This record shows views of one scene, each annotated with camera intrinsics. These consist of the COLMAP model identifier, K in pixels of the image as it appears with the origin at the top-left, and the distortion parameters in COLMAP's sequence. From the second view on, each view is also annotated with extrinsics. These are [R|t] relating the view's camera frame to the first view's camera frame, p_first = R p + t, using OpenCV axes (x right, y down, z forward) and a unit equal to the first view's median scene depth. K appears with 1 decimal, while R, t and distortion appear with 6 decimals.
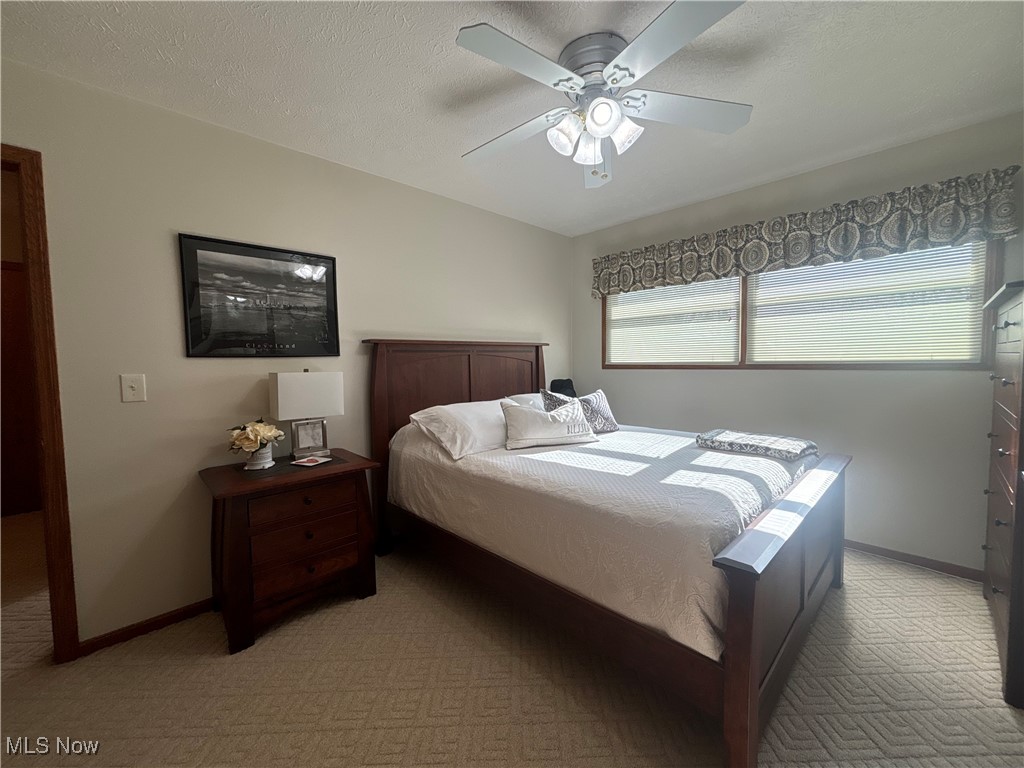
lens RADIAL K [[413.4, 0, 512.9], [0, 413.4, 384.5], [0, 0, 1]] dist [0.000496, 0.000706]
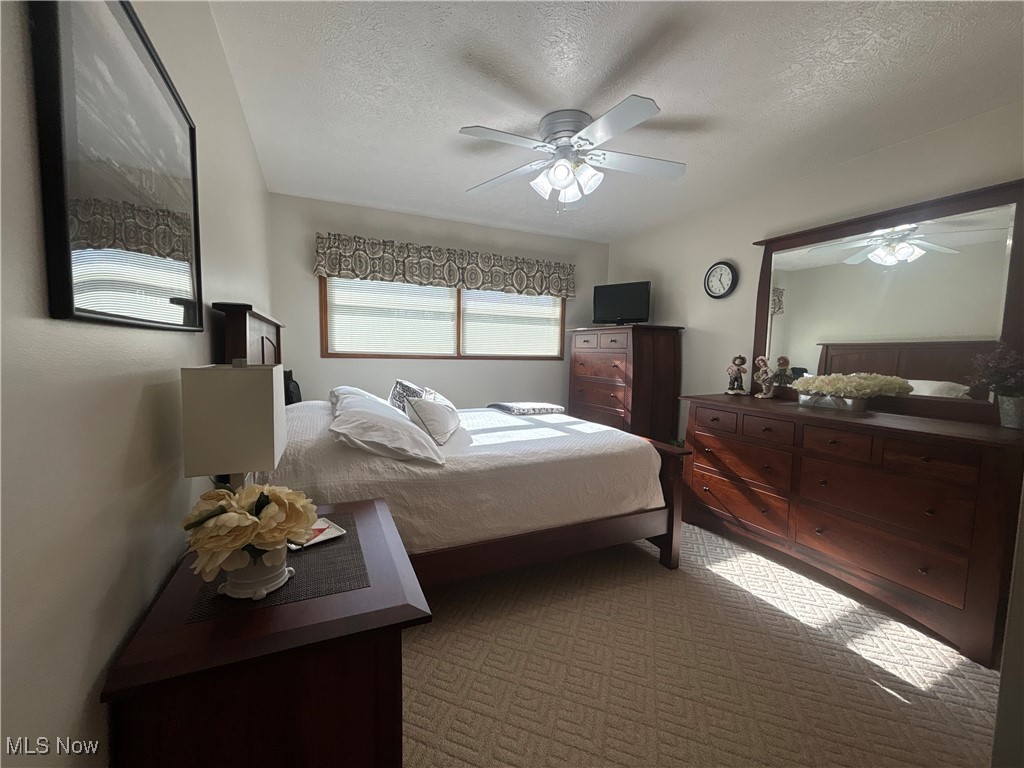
lens RADIAL K [[413.4, 0, 511.5], [0, 413.4, 385.6], [0, 0, 1]] dist [0.000496, 0.000706]
pose [[0.320235, -0.056555, 0.945648, -0.672616], [0.028338, 0.998342, 0.050110, -0.015856], [-0.946914, 0.010751, 0.321307, 0.438237]]
